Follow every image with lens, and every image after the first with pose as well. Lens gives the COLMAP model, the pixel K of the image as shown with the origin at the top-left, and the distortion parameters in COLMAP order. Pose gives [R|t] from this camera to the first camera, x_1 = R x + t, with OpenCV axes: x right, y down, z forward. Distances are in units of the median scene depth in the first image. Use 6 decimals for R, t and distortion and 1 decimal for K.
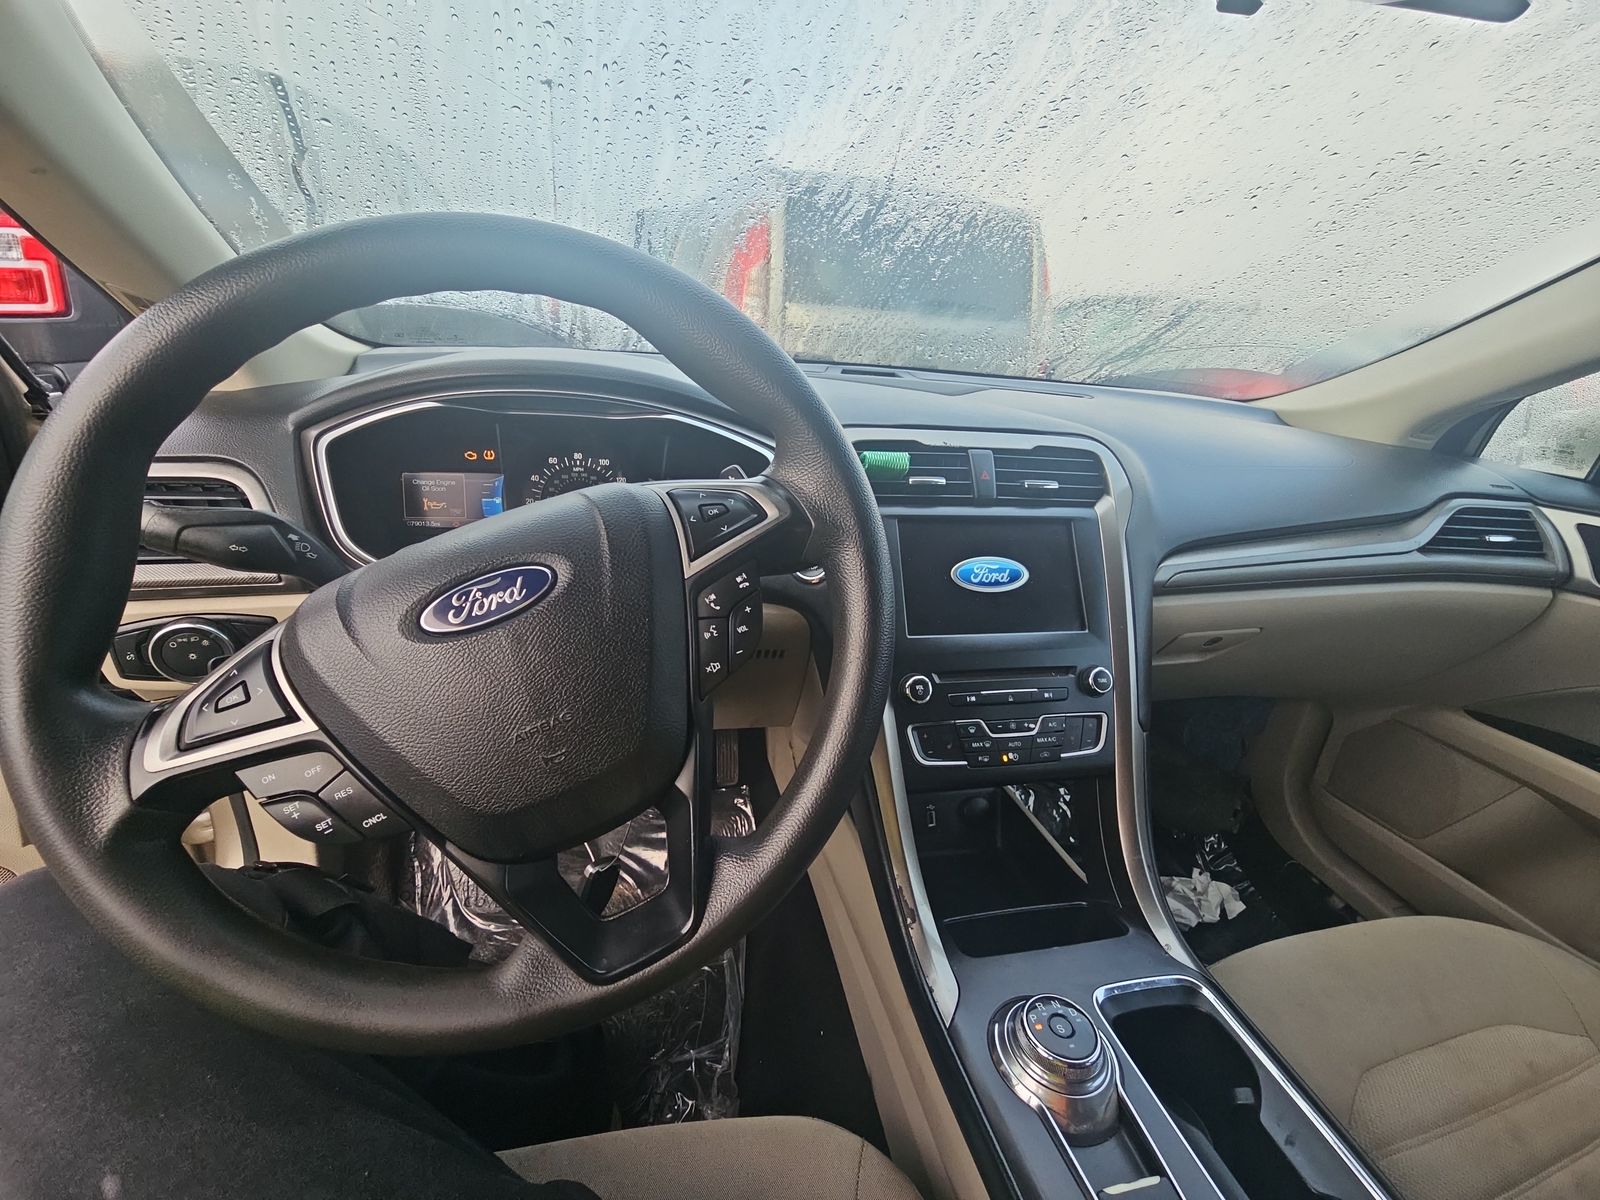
lens RADIAL K [[655.1, 0, 804.4], [0, 655.1, 601.9], [0, 0, 1]] dist [0.009643, -0.010423]
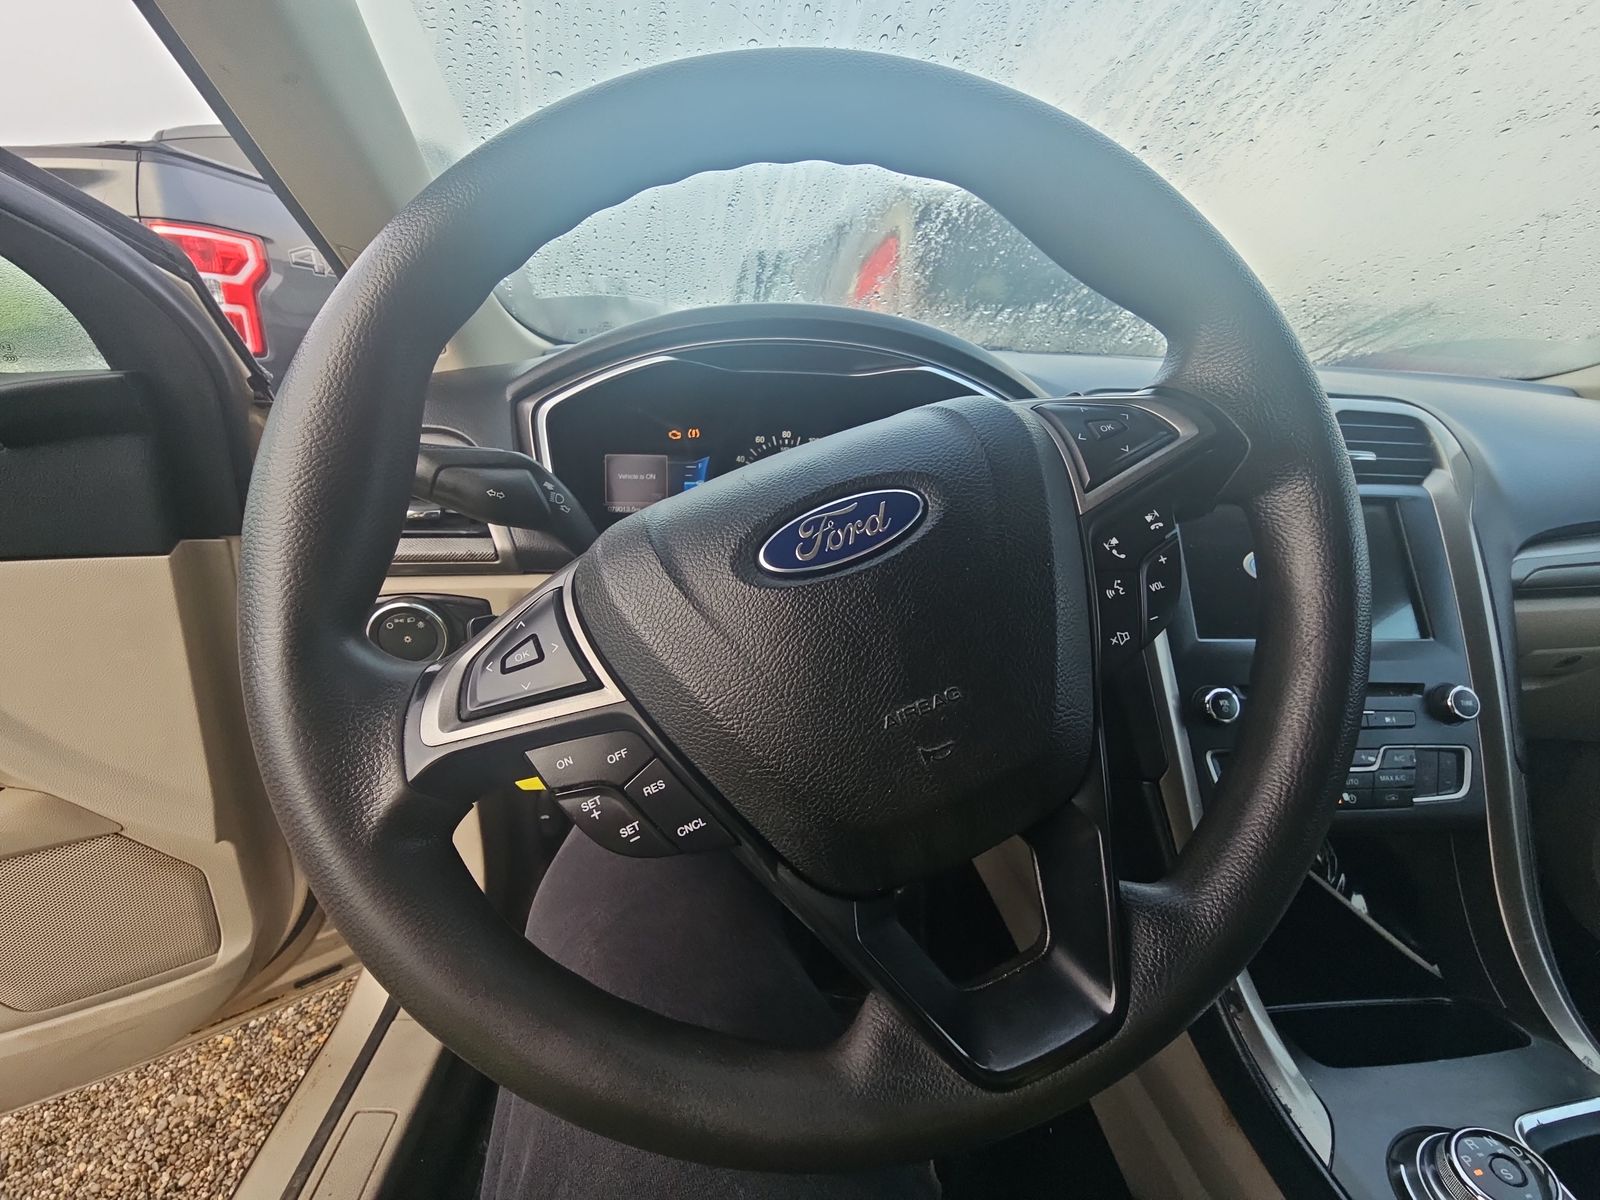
lens RADIAL K [[655.1, 0, 793.7], [0, 655.1, 602.7], [0, 0, 1]] dist [0.009643, -0.010423]
pose [[0.989671, 0.008279, -0.143117, -0.360277], [-0.016136, 0.998420, -0.053828, 0.097690], [0.142445, 0.055581, 0.988241, 0.225981]]
